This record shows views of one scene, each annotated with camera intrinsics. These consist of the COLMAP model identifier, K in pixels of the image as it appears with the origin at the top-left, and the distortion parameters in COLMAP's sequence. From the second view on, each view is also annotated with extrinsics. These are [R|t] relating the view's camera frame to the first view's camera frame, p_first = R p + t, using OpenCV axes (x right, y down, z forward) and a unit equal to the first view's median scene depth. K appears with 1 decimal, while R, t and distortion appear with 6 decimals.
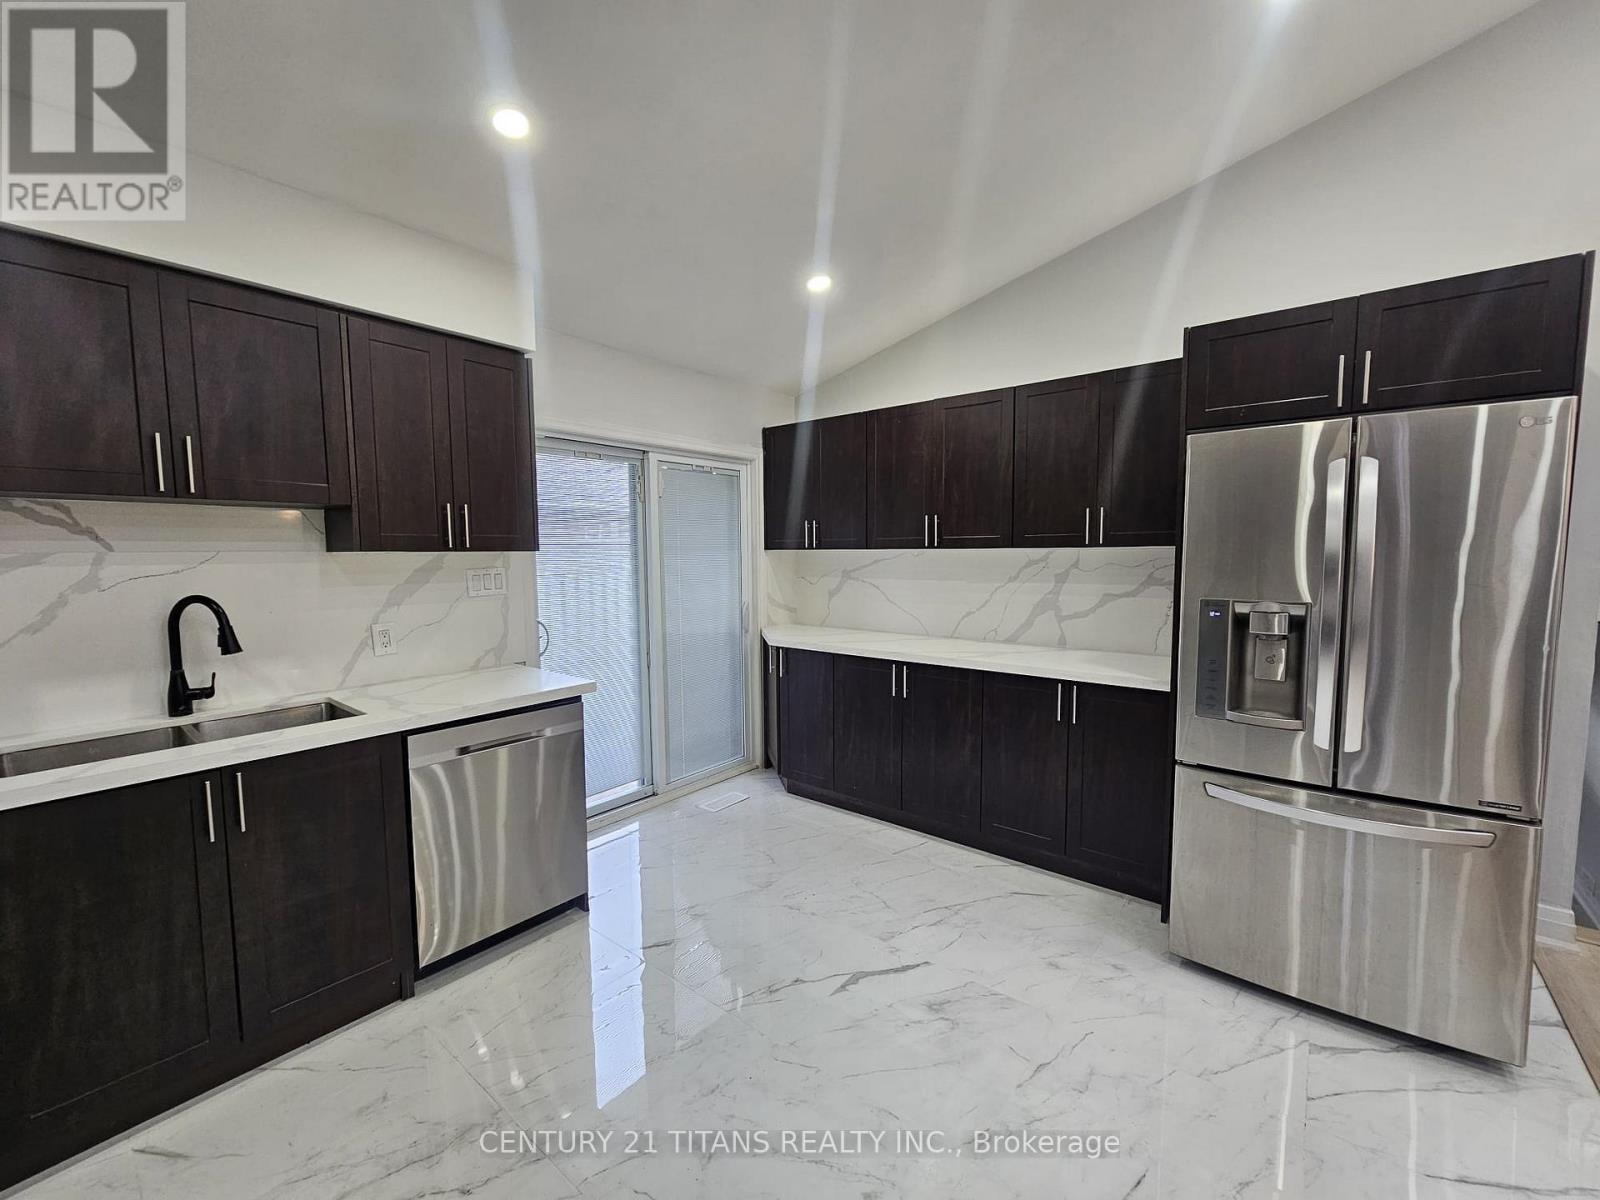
lens RADIAL K [[652.4, 0, 810.2], [0, 652.4, 600.4], [0, 0, 1]] dist [-0.001295, 0.000244]
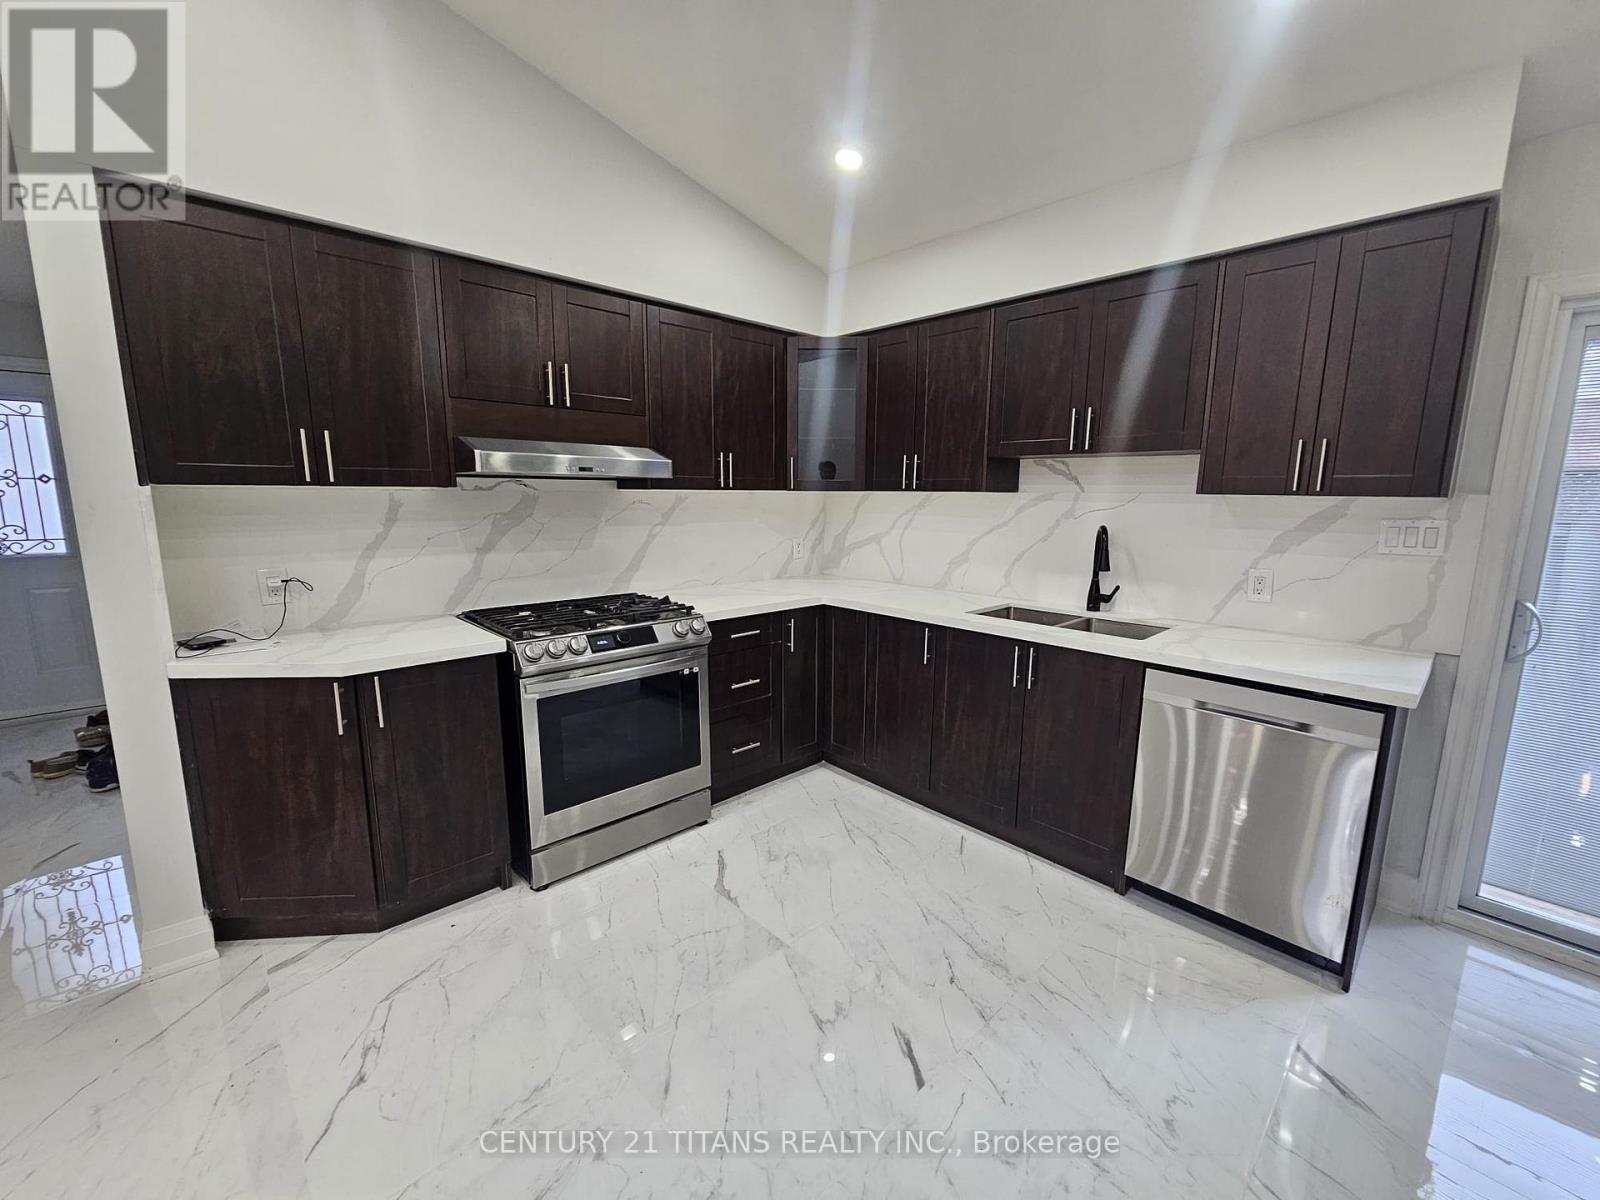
lens RADIAL K [[652.4, 0, 810.2], [0, 652.4, 601.1], [0, 0, 1]] dist [-0.001295, 0.000244]
pose [[-0.129184, 0.169181, -0.977082, 0.472646], [-0.084819, 0.979842, 0.180873, -0.045344], [0.987986, 0.106241, -0.112230, 0.546739]]
